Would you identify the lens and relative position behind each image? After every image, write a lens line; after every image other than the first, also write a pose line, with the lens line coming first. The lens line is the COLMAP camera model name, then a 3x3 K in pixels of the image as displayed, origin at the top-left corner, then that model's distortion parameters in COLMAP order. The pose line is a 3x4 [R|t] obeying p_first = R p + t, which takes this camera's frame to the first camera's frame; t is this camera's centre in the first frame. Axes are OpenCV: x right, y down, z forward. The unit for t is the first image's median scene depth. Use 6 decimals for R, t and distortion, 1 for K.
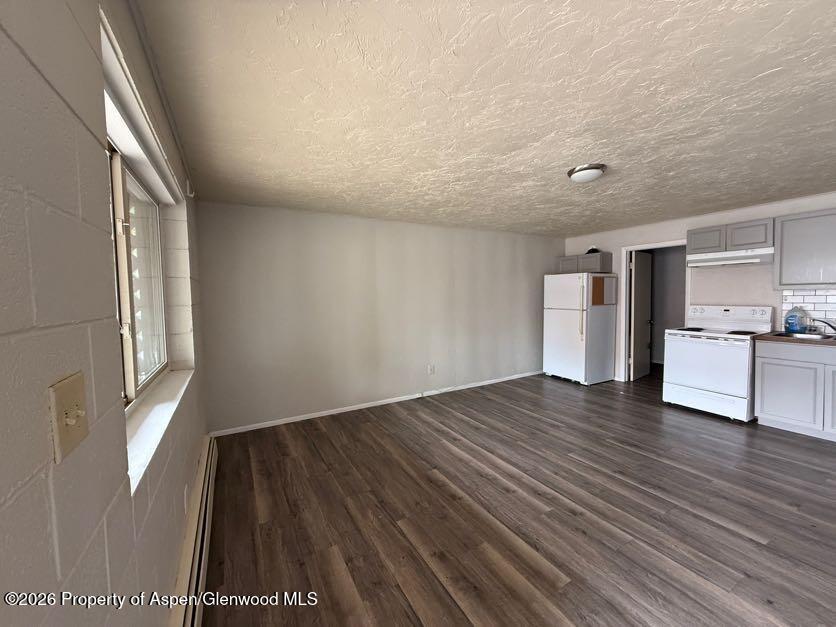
lens RADIAL K [[332.3, 0, 416.5], [0, 332.3, 312.0], [0, 0, 1]] dist [0.001893, -0.000182]
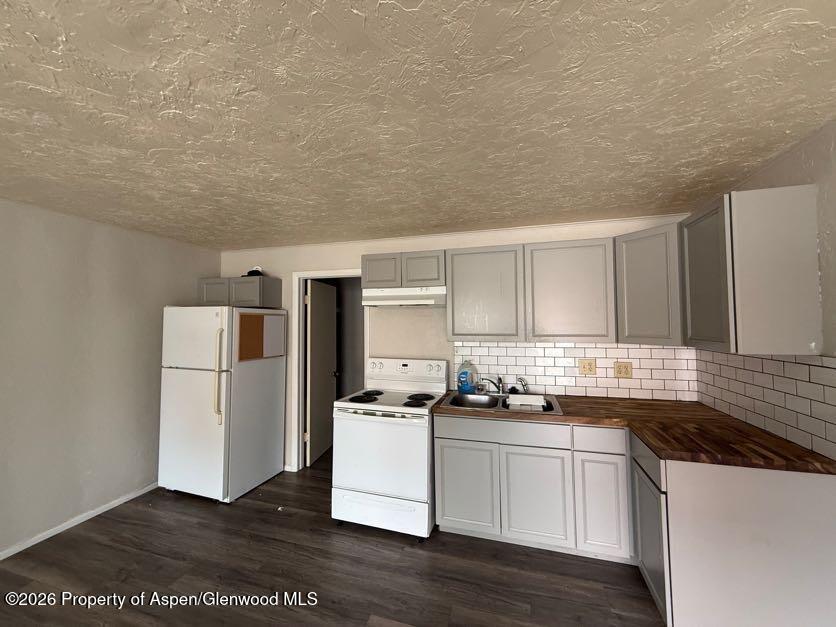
lens RADIAL K [[332.3, 0, 416.5], [0, 332.3, 312.0], [0, 0, 1]] dist [0.001893, -0.000182]
pose [[0.726343, 0.039964, 0.686170, 0.493672], [0.024787, 0.996136, -0.084255, -0.071185], [-0.686885, 0.078206, 0.722546, 0.492777]]
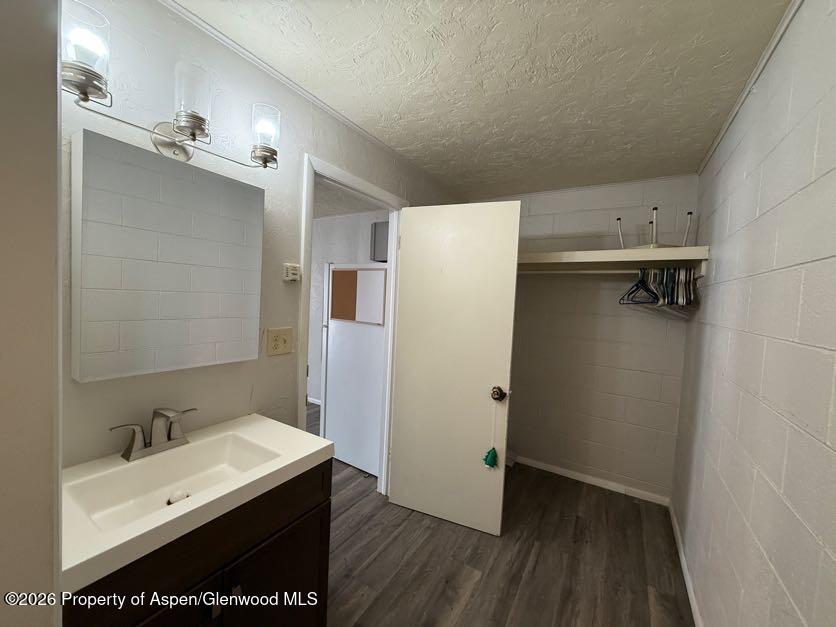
lens RADIAL K [[332.3, 0, 416.5], [0, 332.3, 312.0], [0, 0, 1]] dist [0.001893, -0.000182]
pose [[0.478964, 0.079496, -0.874228, 1.556341], [-0.093638, 0.994836, 0.039162, -0.096713], [0.872826, 0.063103, 0.483934, 1.203338]]
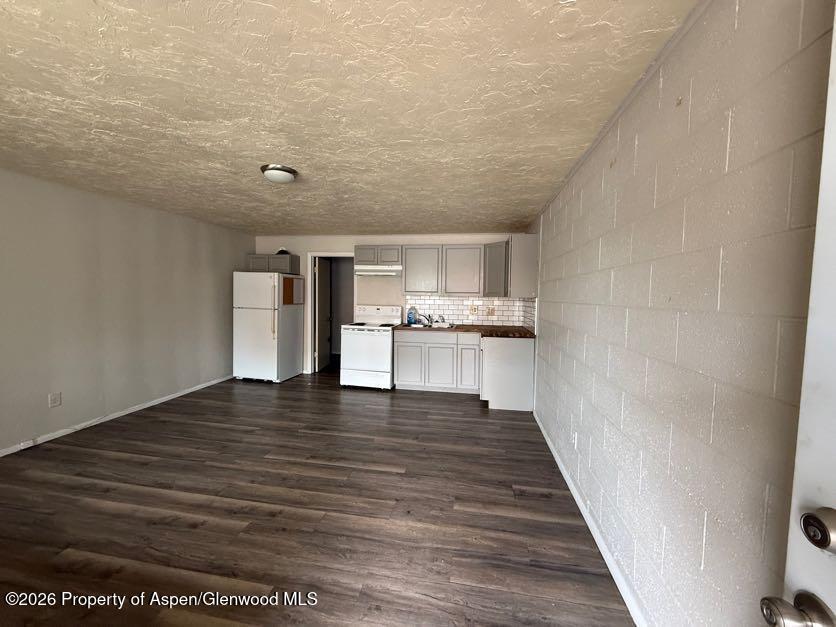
lens RADIAL K [[332.3, 0, 416.5], [0, 332.3, 312.0], [0, 0, 1]] dist [0.001893, -0.000182]
pose [[0.639269, -0.009135, 0.768929, -0.003836], [0.008459, 0.999952, 0.004847, 0.001721], [-0.768937, 0.003406, 0.639316, 0.025145]]
